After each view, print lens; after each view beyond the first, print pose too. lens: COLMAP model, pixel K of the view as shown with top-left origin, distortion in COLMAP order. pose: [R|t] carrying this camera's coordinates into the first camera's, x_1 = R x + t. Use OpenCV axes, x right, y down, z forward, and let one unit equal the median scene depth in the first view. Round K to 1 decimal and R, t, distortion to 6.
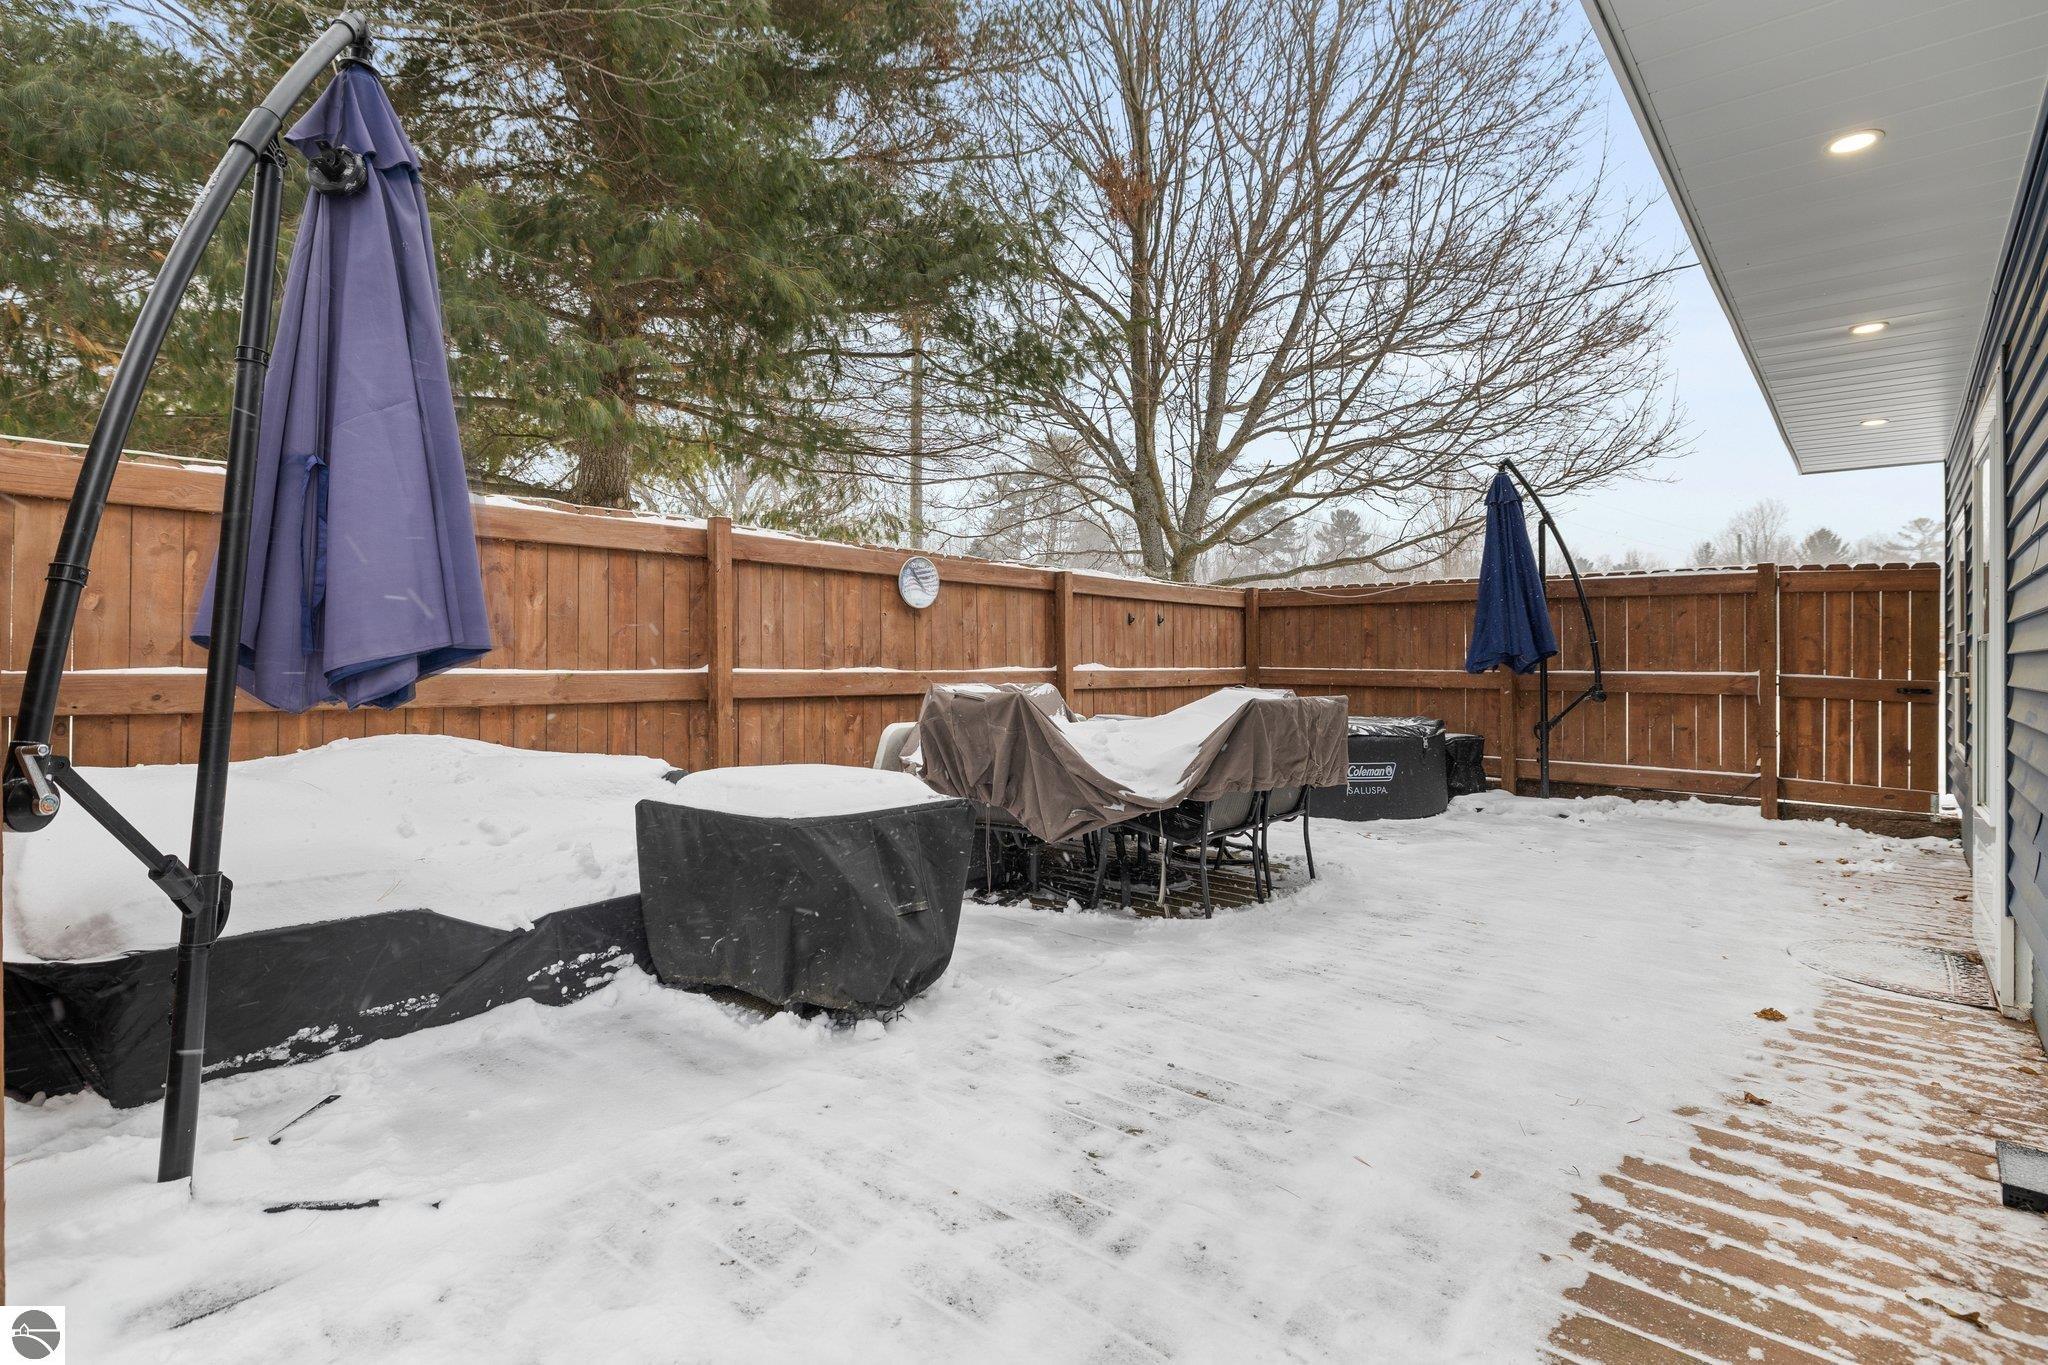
lens RADIAL K [[958.5, 0, 1024.4], [0, 958.5, 666.9], [0, 0, 1]] dist [-0.031558, -0.001323]
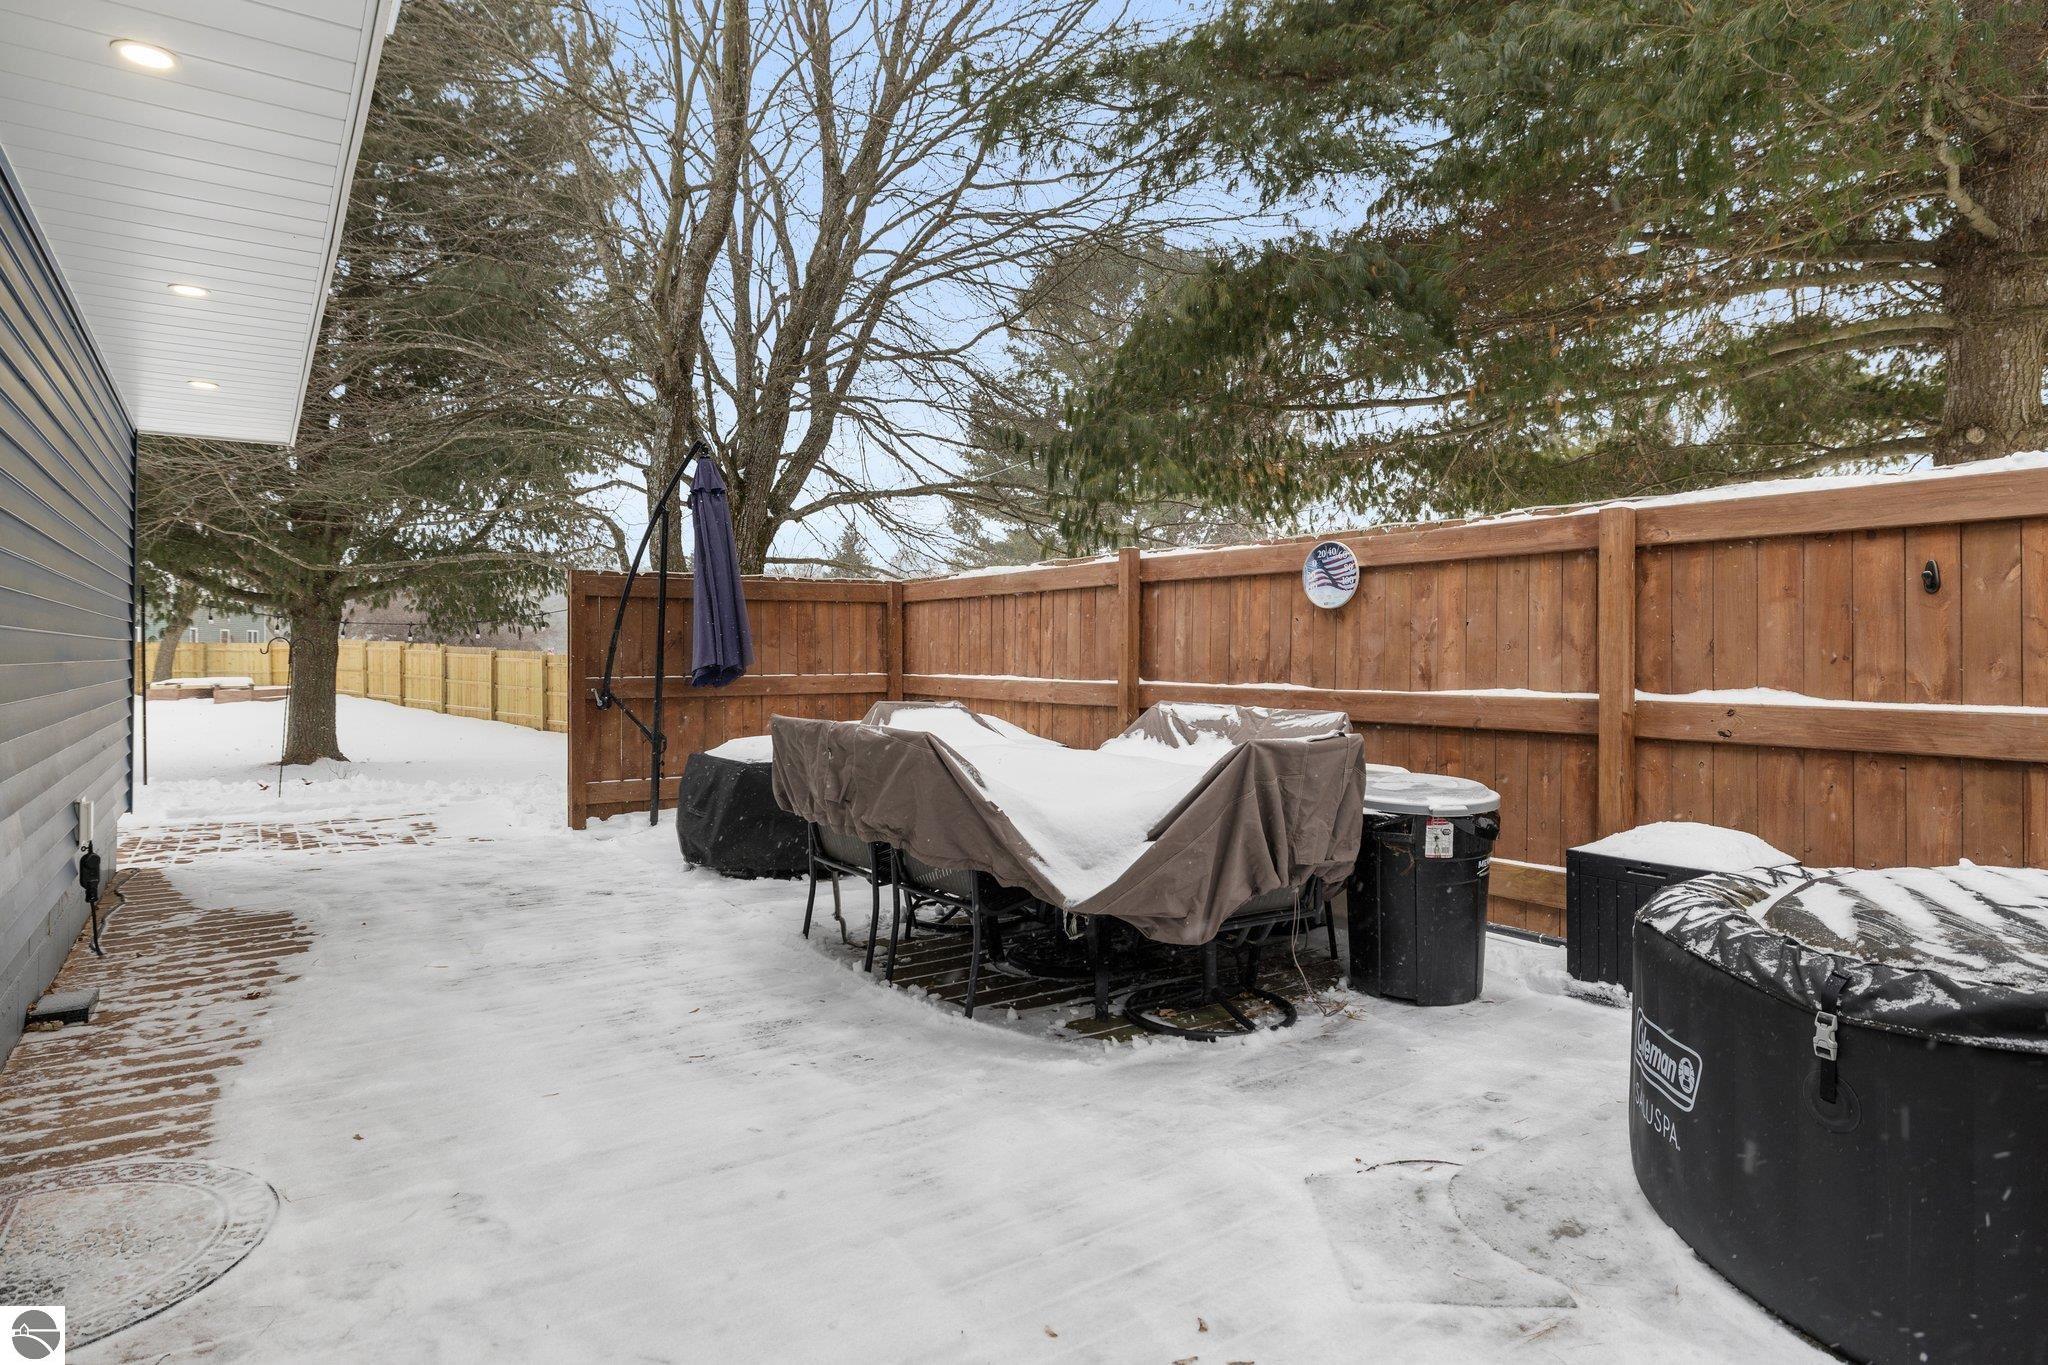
lens RADIAL K [[1167.9, 0, 1024.5], [0, 1167.9, 672.0], [0, 0, 1]] dist [0.000874, 0.001489]
pose [[-0.241239, 0.009500, -0.970419, 1.828742], [-0.004606, 0.999930, 0.010933, -0.041912], [0.970455, 0.007107, -0.241178, 2.113289]]
